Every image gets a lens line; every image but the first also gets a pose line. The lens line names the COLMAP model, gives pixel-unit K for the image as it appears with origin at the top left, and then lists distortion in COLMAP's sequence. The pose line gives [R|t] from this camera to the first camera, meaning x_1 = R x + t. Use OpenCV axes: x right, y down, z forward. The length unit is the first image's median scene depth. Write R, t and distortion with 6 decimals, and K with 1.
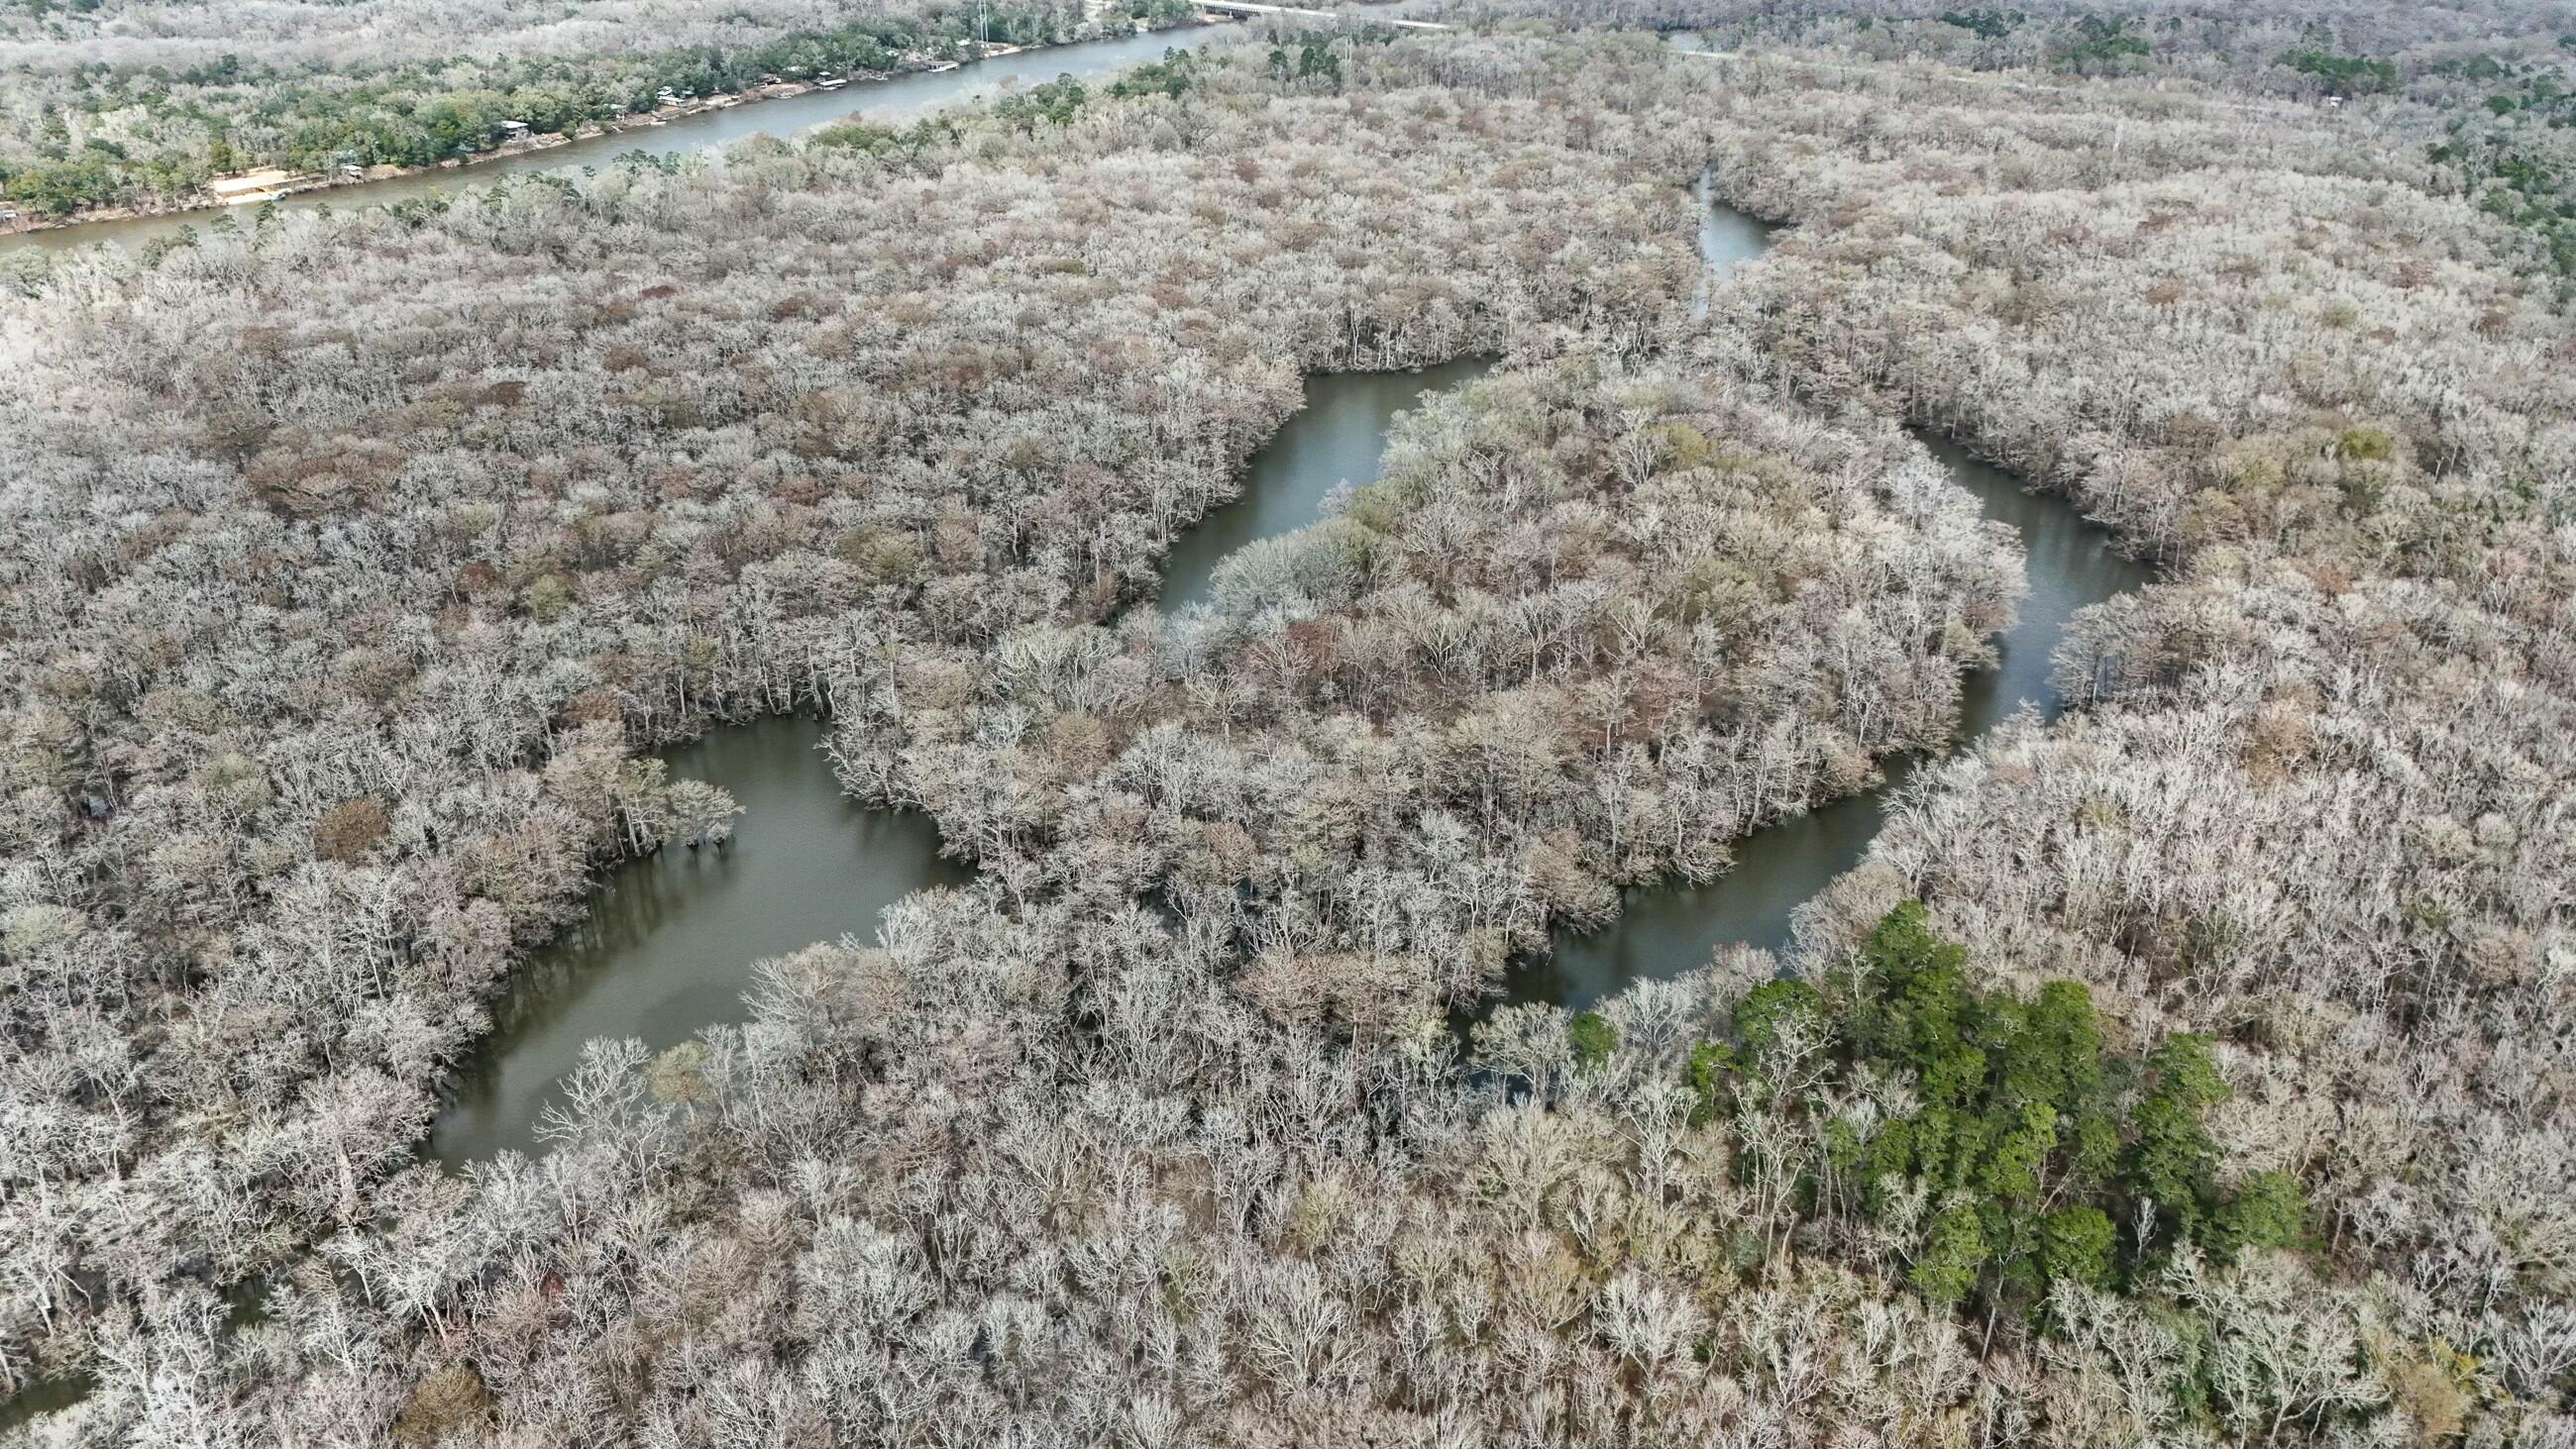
lens RADIAL K [[1878.5, 0, 1279.4], [0, 1878.5, 720.4], [0, 0, 1]] dist [0.051106, -0.043518]
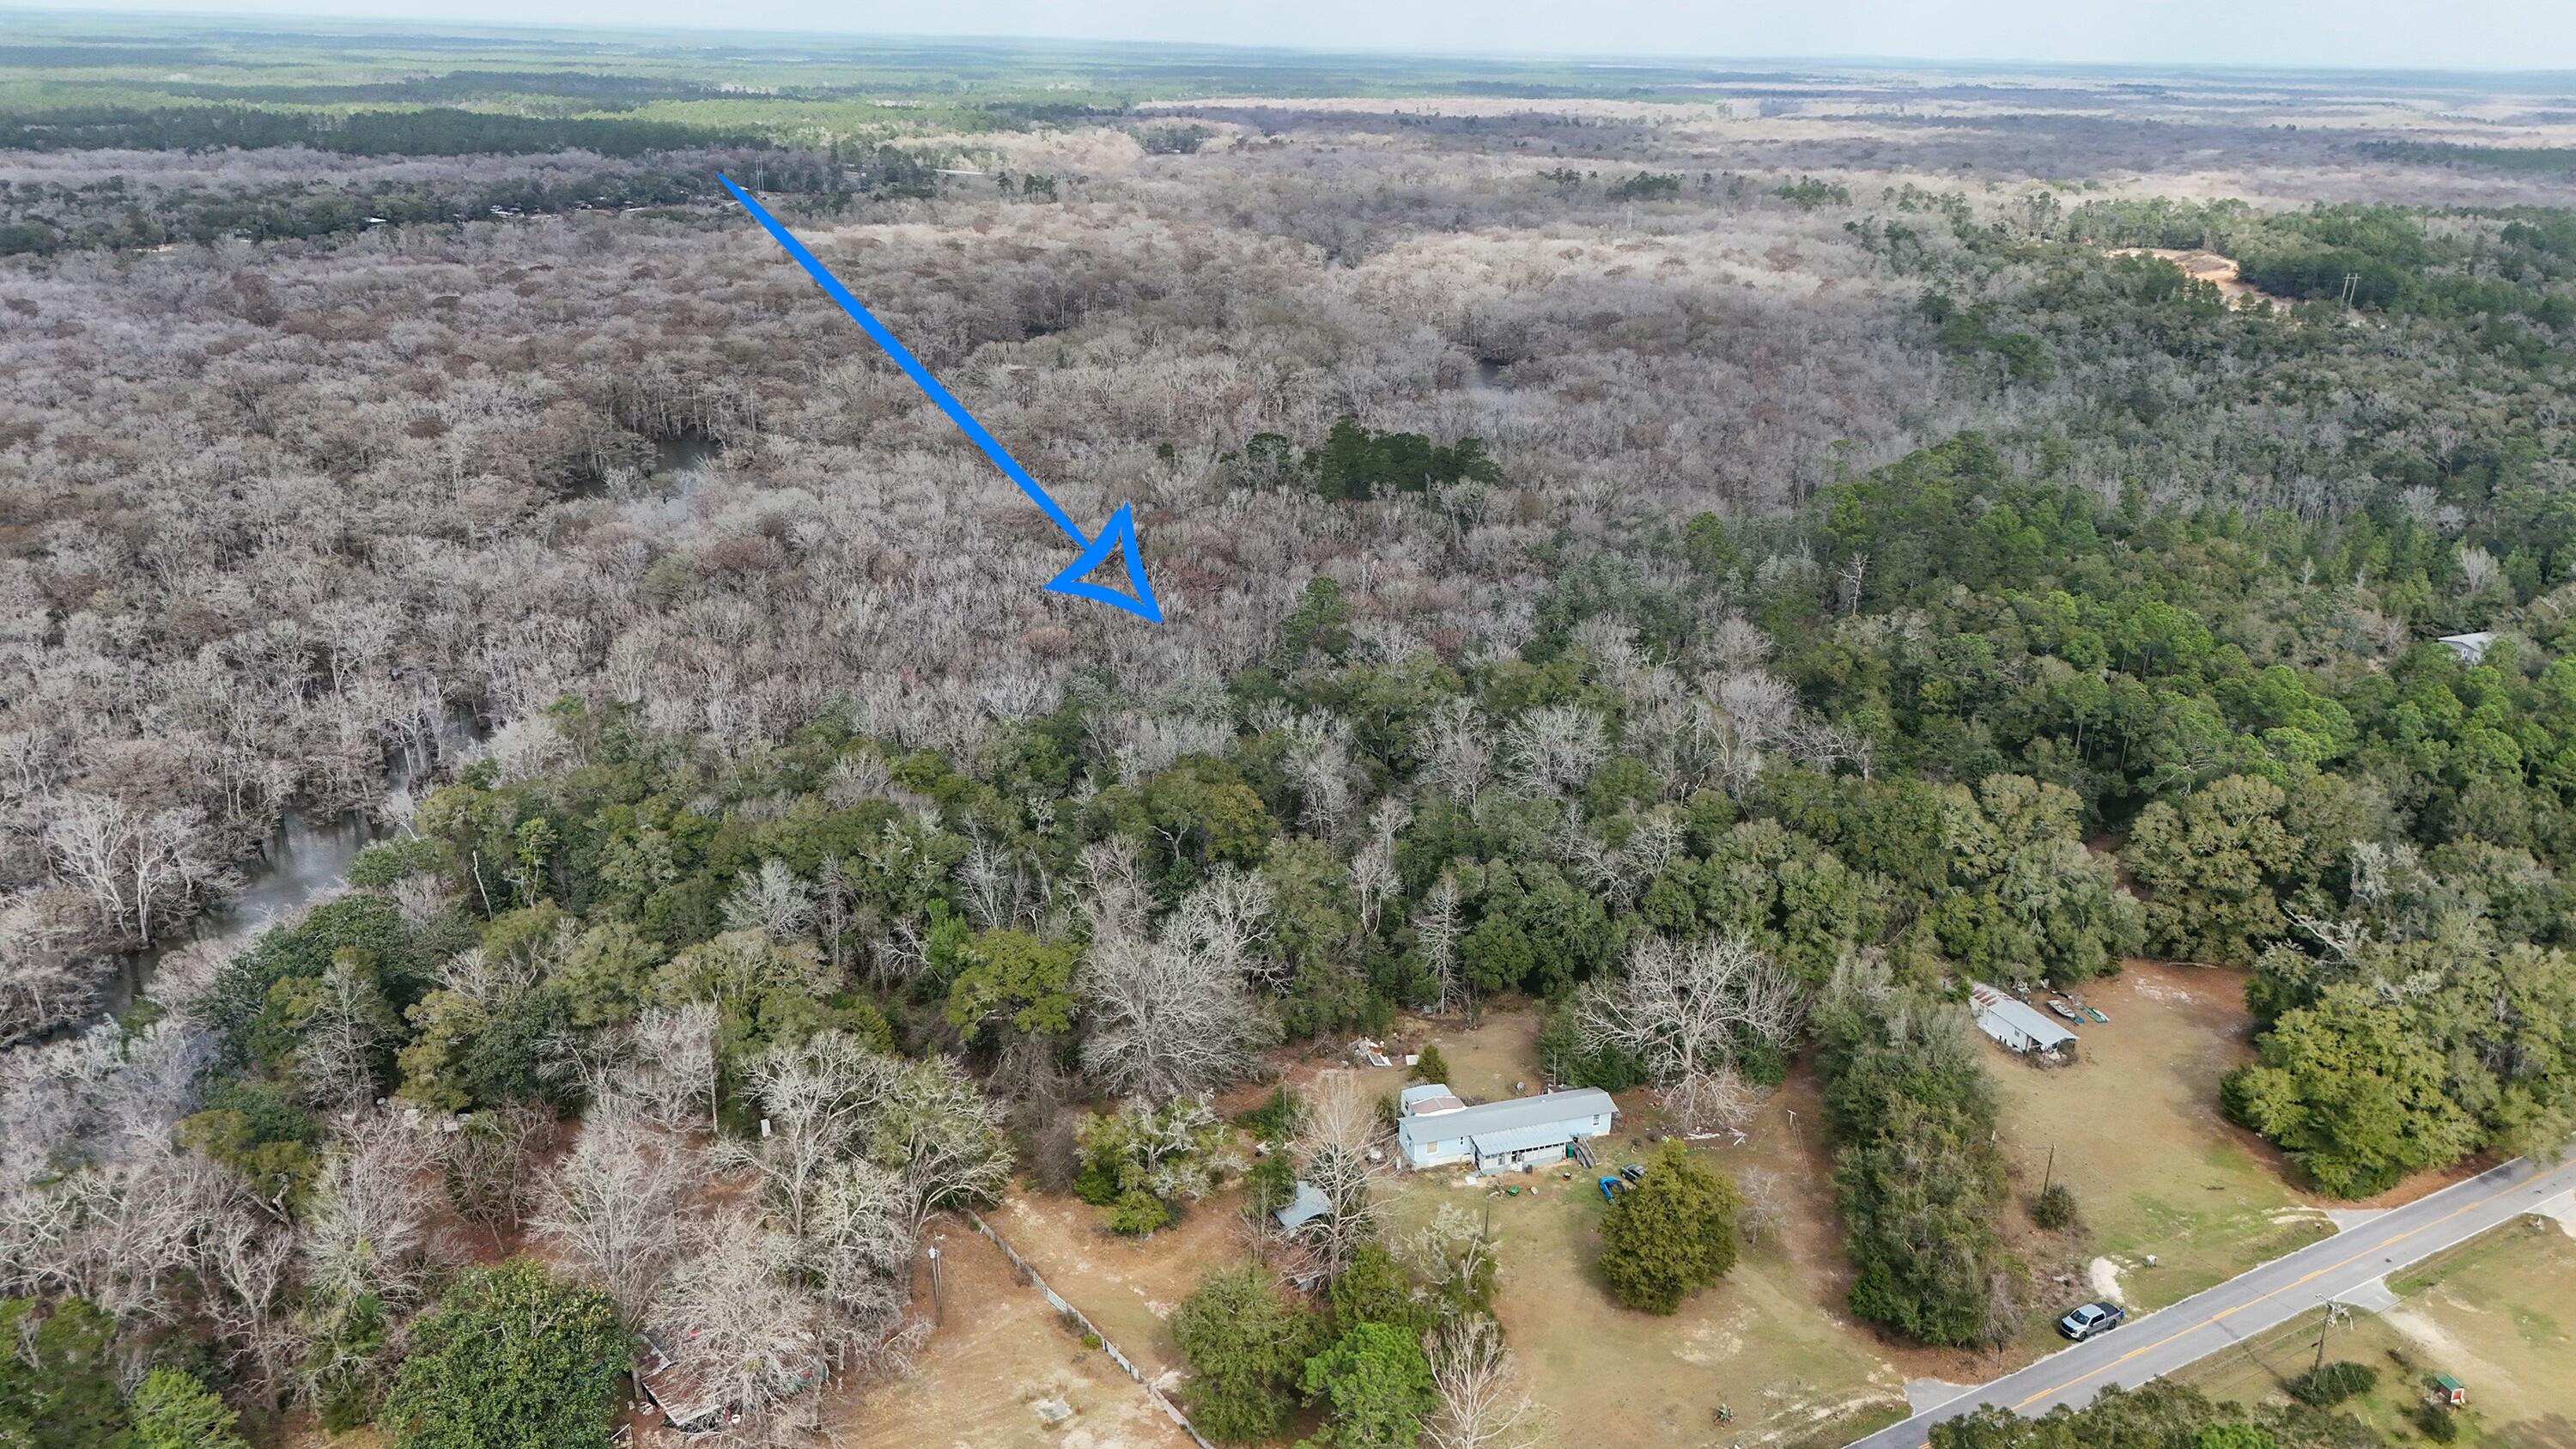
lens RADIAL K [[1879.1, 0, 1279.4], [0, 1879.1, 720.4], [0, 0, 1]] dist [0.051106, -0.043518]
pose [[0.991496, -0.035724, 0.125140, 0.011107], [0.051821, 0.990441, -0.127833, 0.209676], [-0.119377, 0.133230, 0.983869, -0.254596]]
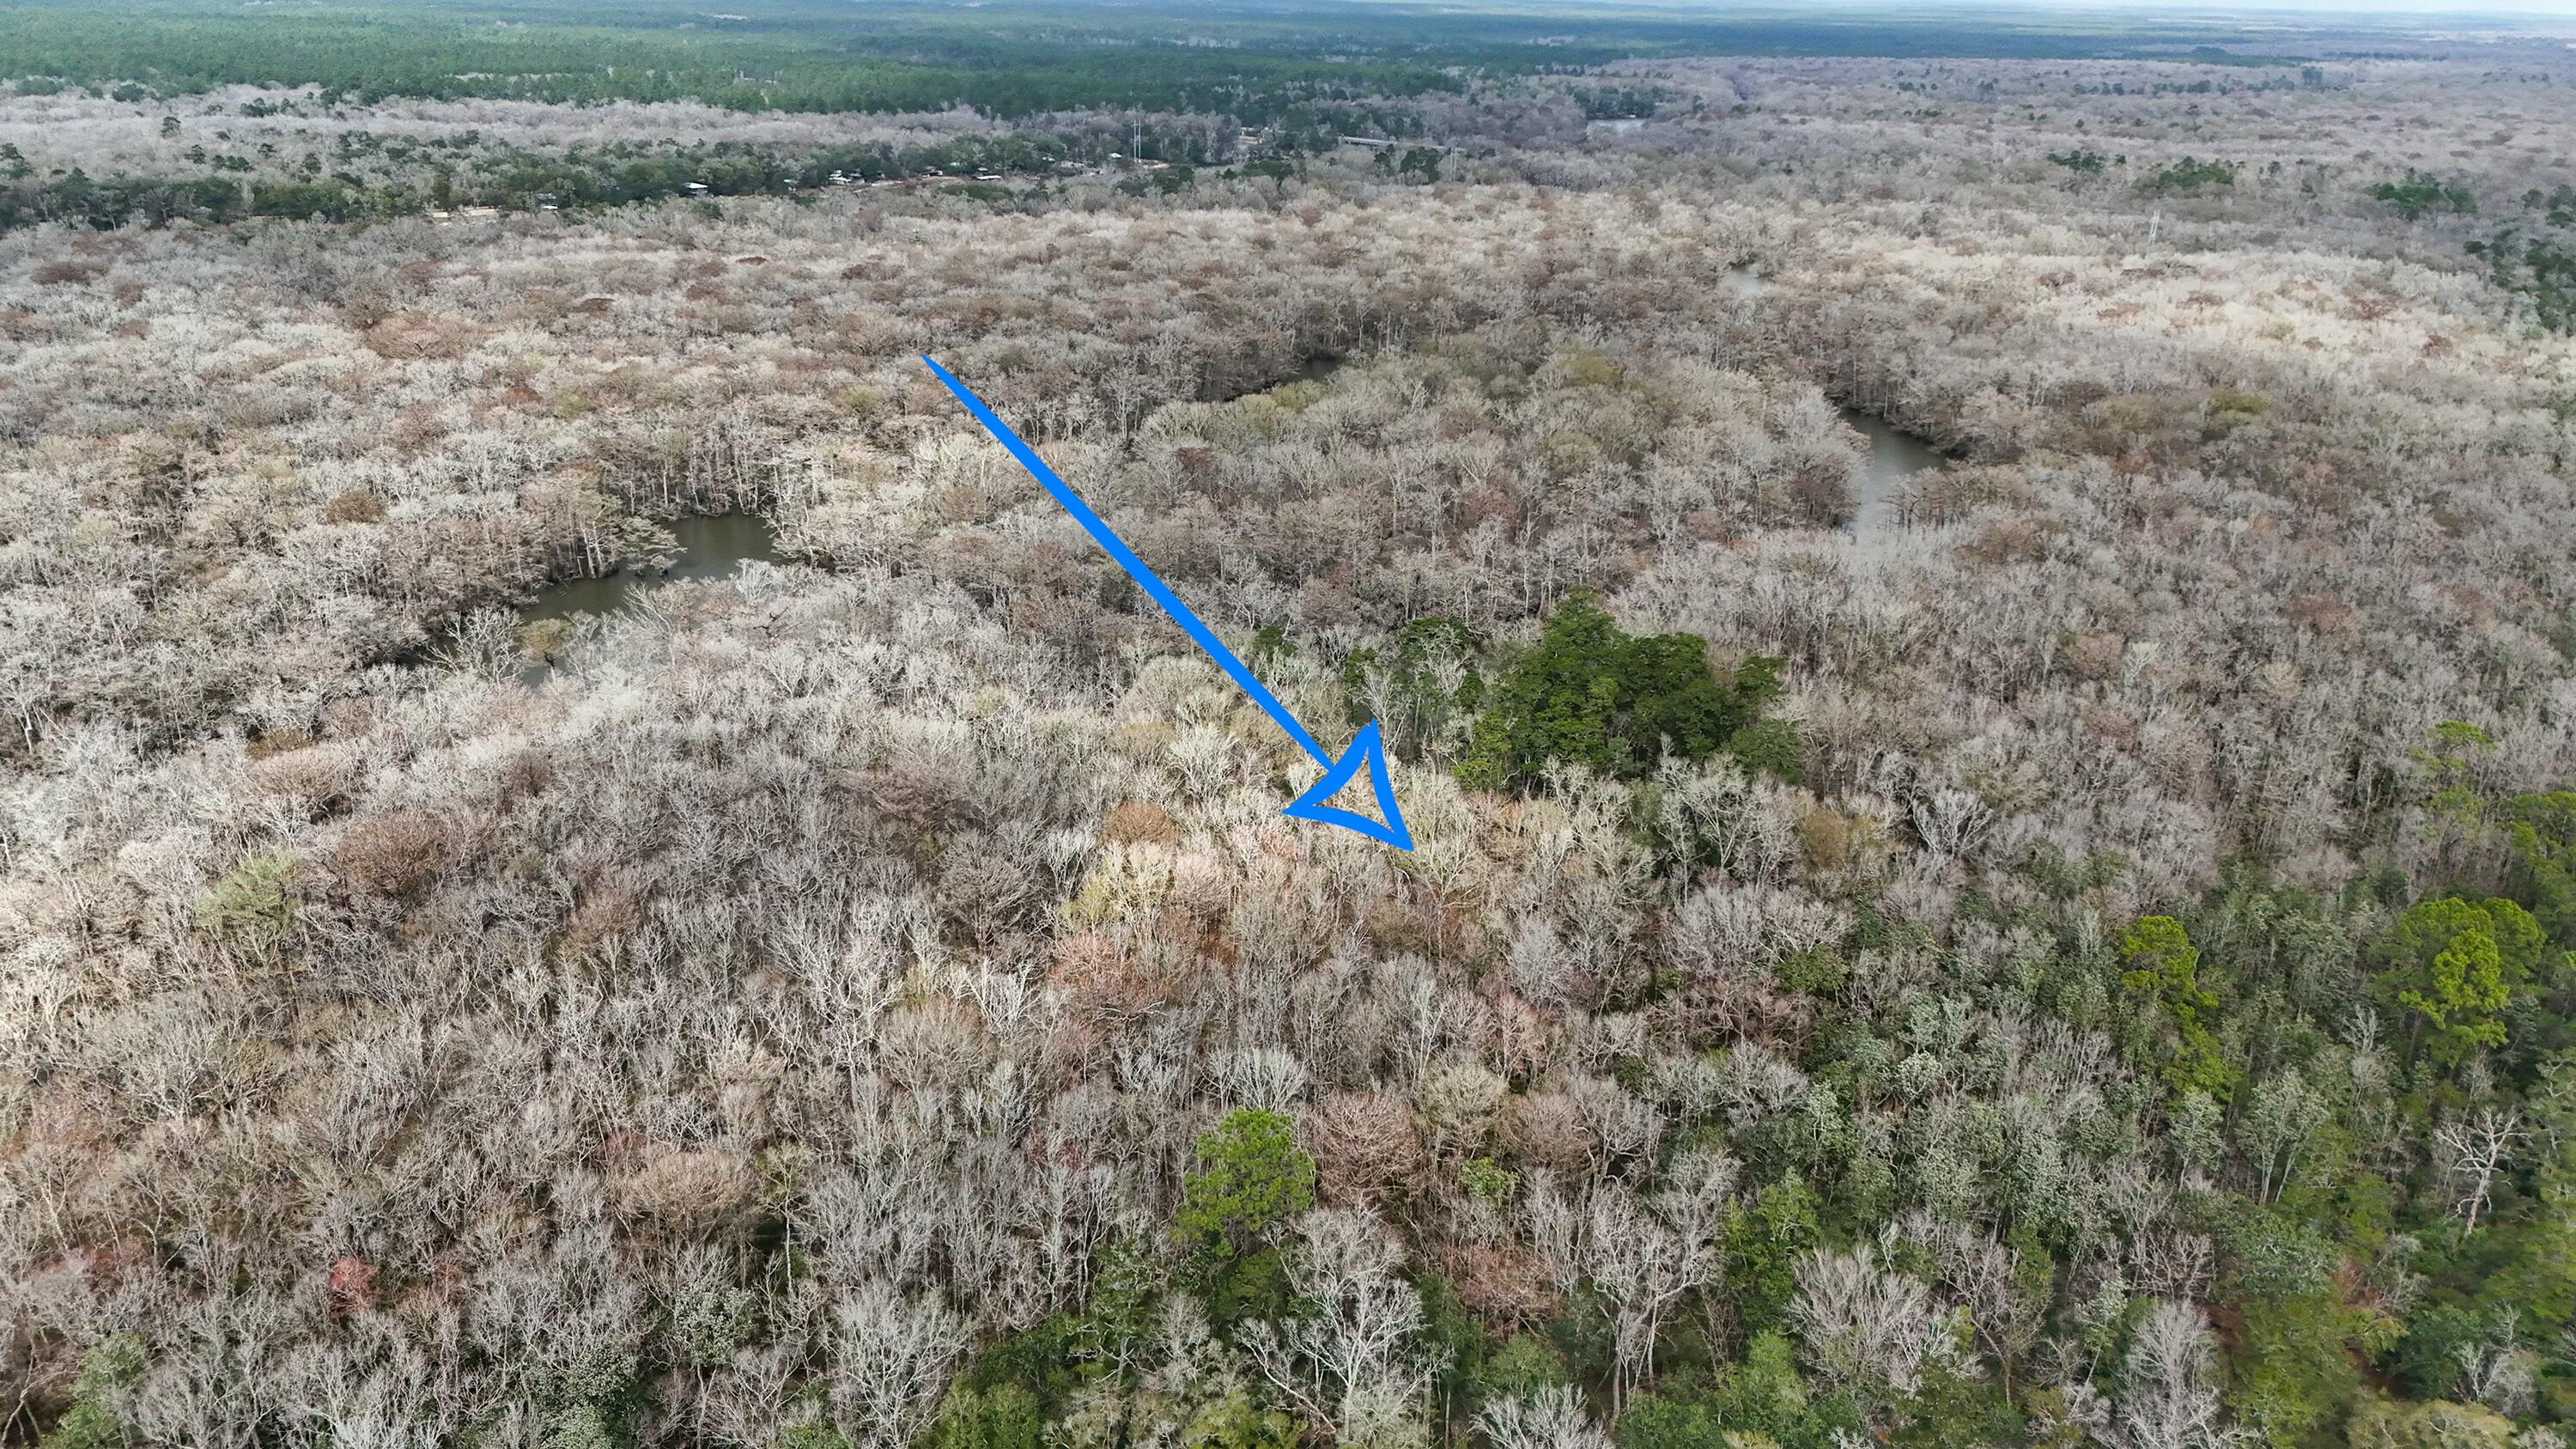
lens RADIAL K [[1879.1, 0, 1279.4], [0, 1879.1, 720.4], [0, 0, 1]] dist [0.051106, -0.043518]
pose [[0.992154, 0.058613, -0.110428, 0.095591], [-0.070175, 0.992108, -0.103909, 0.105684], [0.103466, 0.110843, 0.988437, -0.054708]]
